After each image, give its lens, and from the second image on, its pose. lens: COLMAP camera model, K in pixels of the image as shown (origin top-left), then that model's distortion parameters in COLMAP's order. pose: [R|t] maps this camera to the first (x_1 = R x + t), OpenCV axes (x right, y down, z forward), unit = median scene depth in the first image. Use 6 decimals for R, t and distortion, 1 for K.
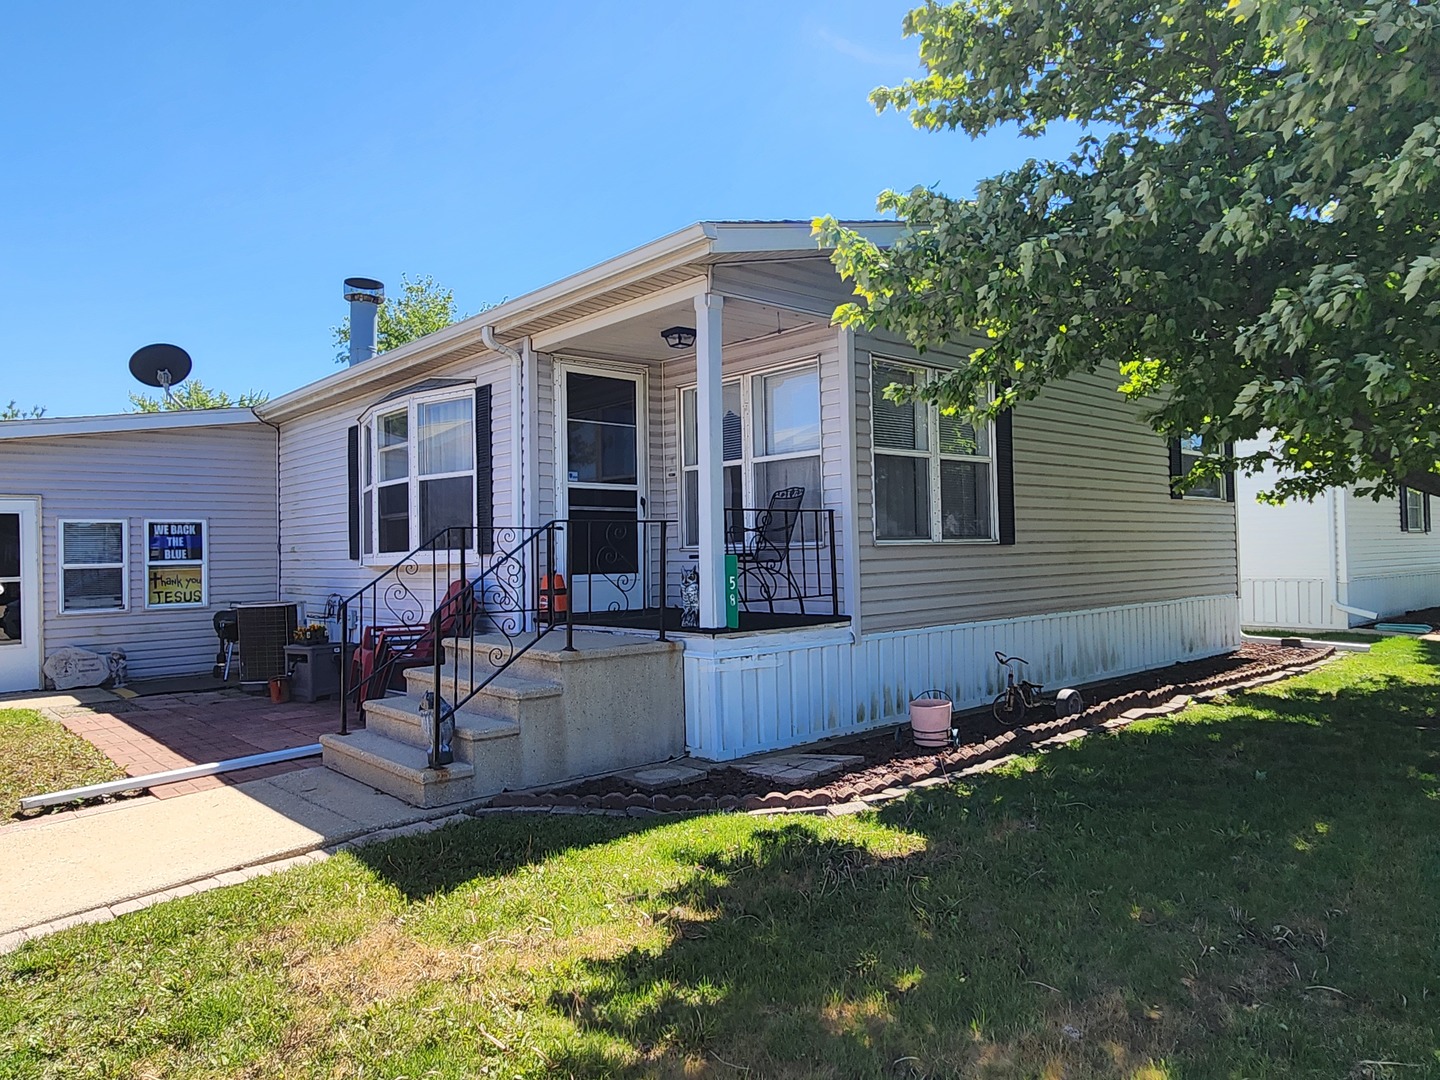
lens RADIAL K [[951.5, 0, 720.3], [0, 951.5, 531.0], [0, 0, 1]] dist [0.004403, 0.002411]
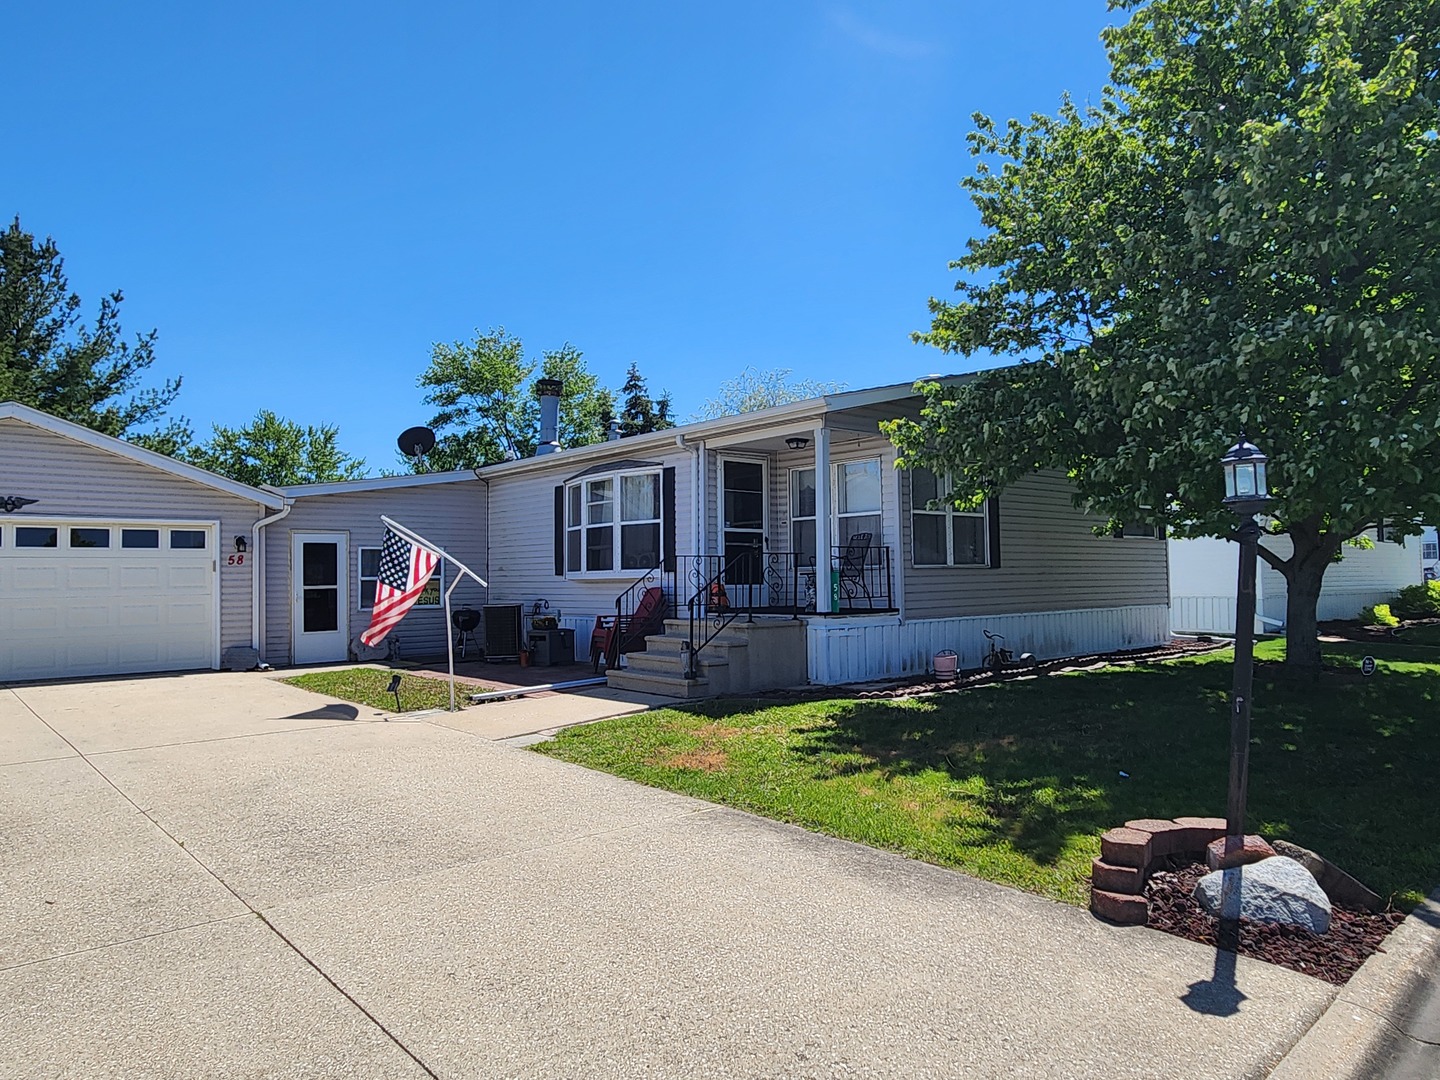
lens RADIAL K [[951.5, 0, 719.5], [0, 951.5, 548.1], [0, 0, 1]] dist [0.004403, 0.002411]
pose [[0.999672, 0.006715, -0.024718, -0.129833], [-0.006901, 0.999948, -0.007463, -0.004780], [0.024667, 0.007631, 0.999667, -0.649785]]
